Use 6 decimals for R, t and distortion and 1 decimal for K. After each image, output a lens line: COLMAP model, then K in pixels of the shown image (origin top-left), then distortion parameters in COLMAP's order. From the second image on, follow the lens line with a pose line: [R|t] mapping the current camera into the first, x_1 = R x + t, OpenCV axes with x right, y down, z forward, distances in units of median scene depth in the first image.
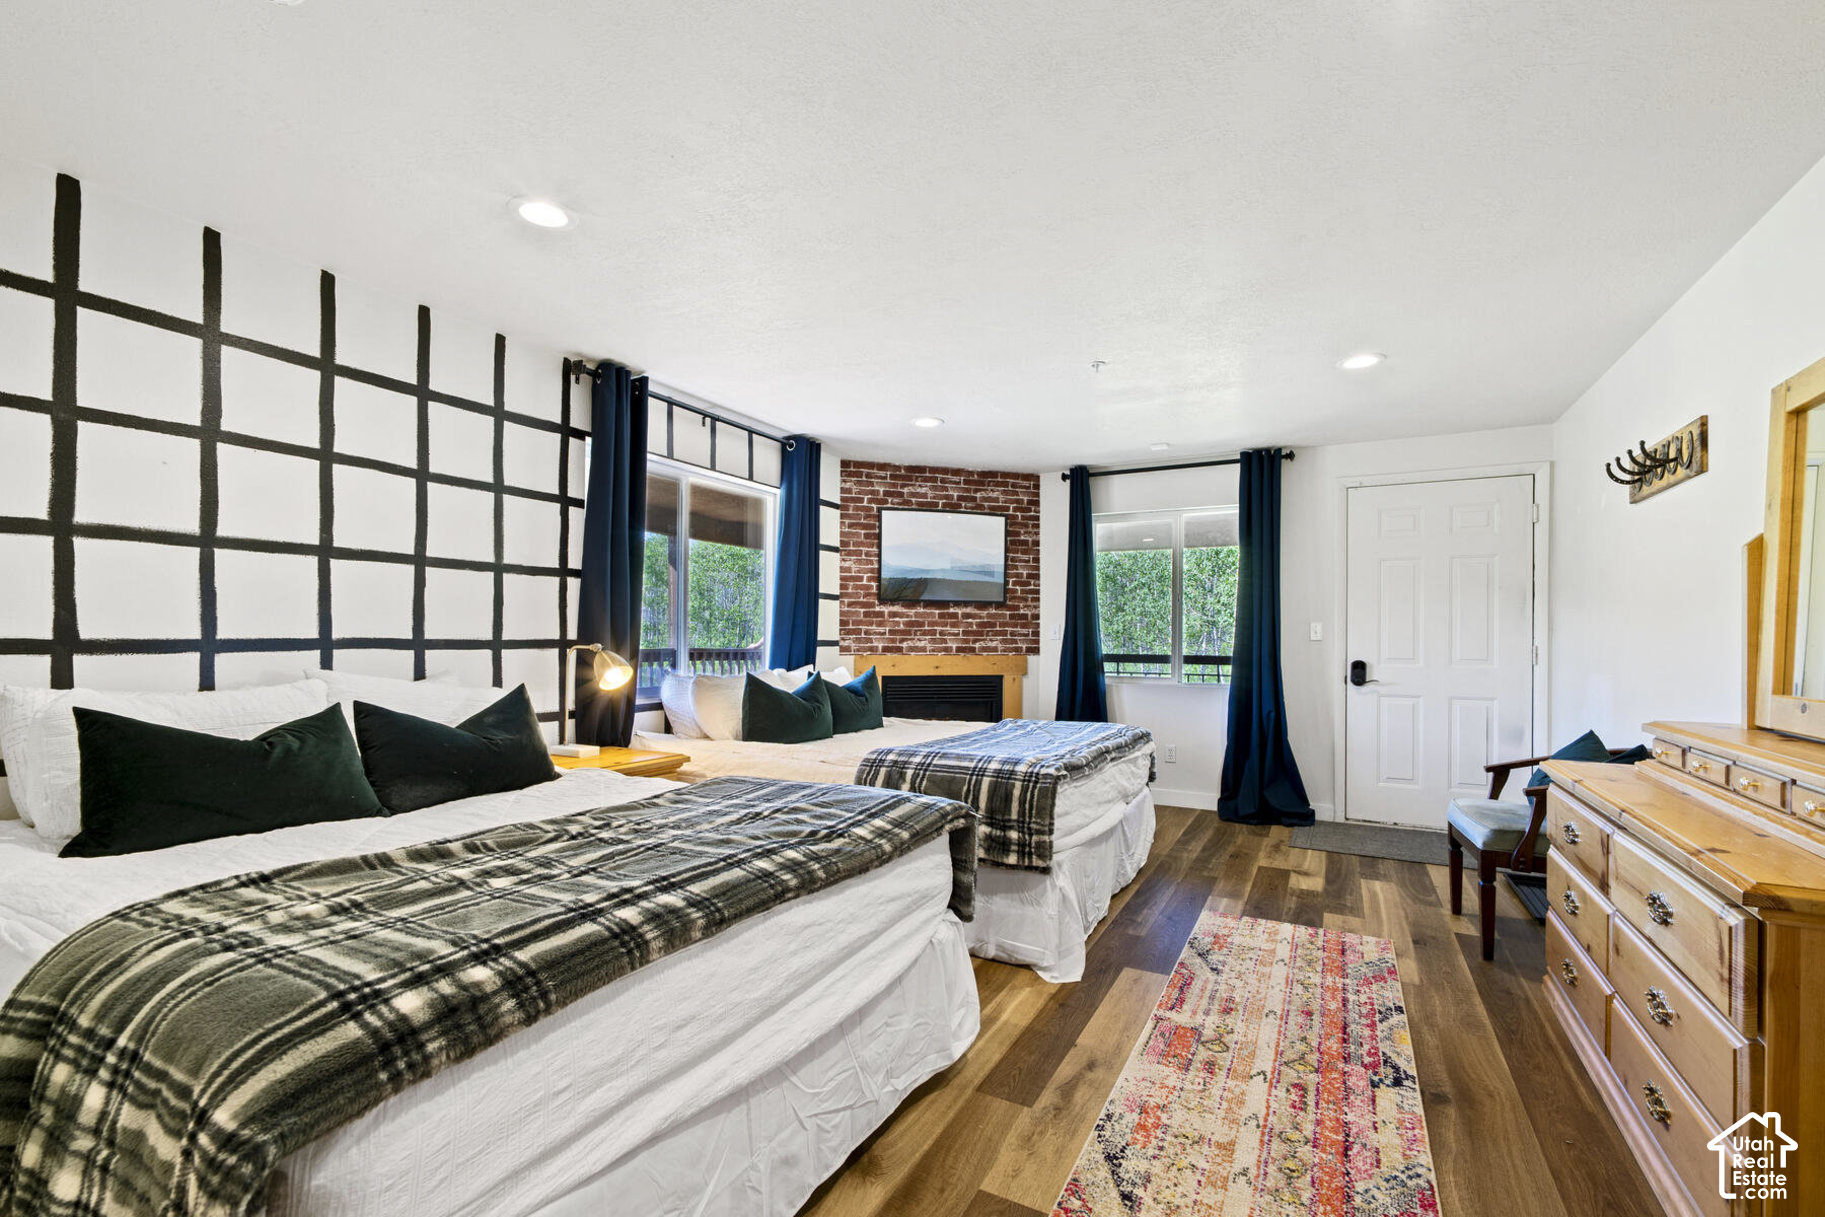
lens RADIAL K [[768.6, 0, 910.6], [0, 768.6, 635.7], [0, 0, 1]] dist [-0.000706, -0.000305]
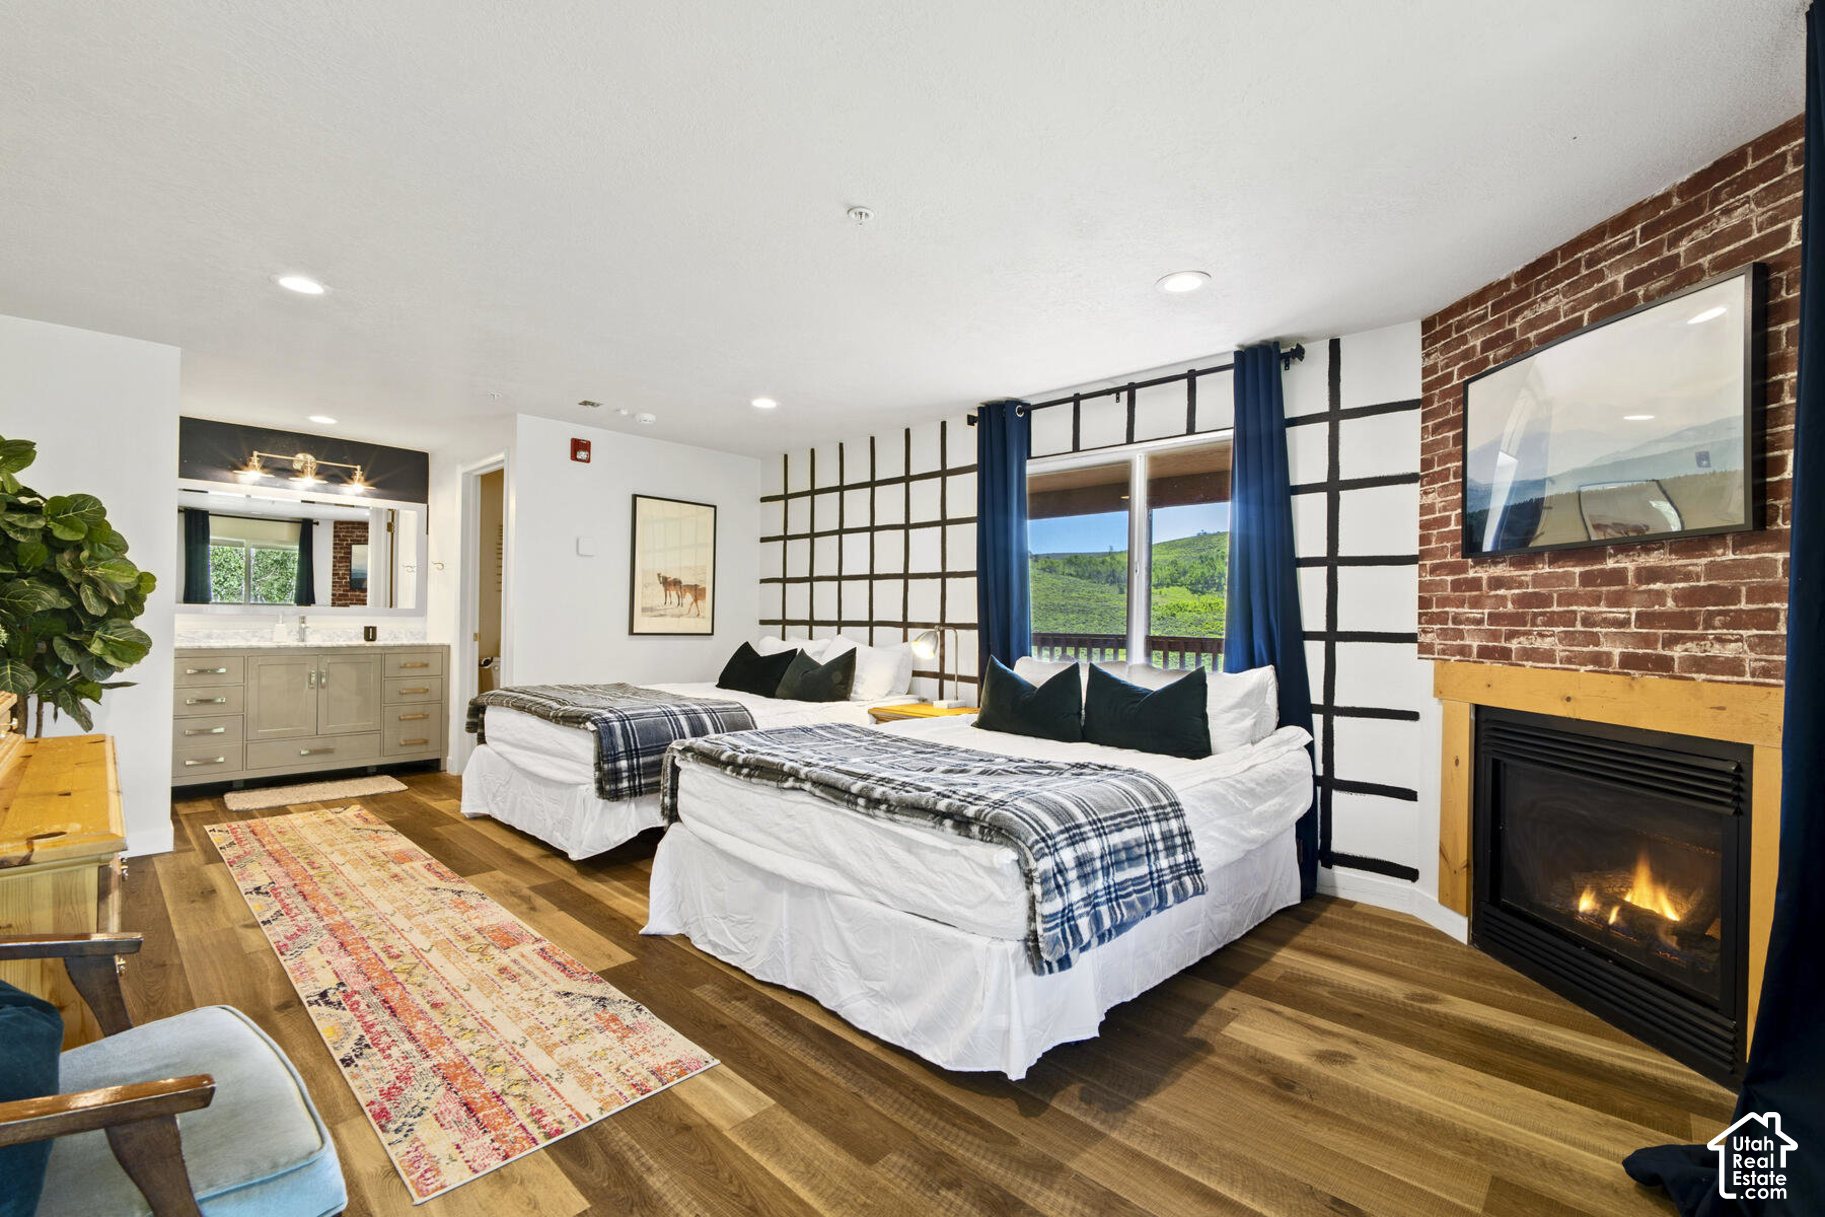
lens RADIAL K [[779.5, 0, 912.5], [0, 779.5, 608.5], [0, 0, 1]] dist [0.000045, 0.000060]
pose [[-0.239168, -0.021083, -0.970749, 0.568747], [-0.013890, 0.999736, -0.018291, 0.003586], [0.970879, 0.009109, -0.239397, 0.772582]]
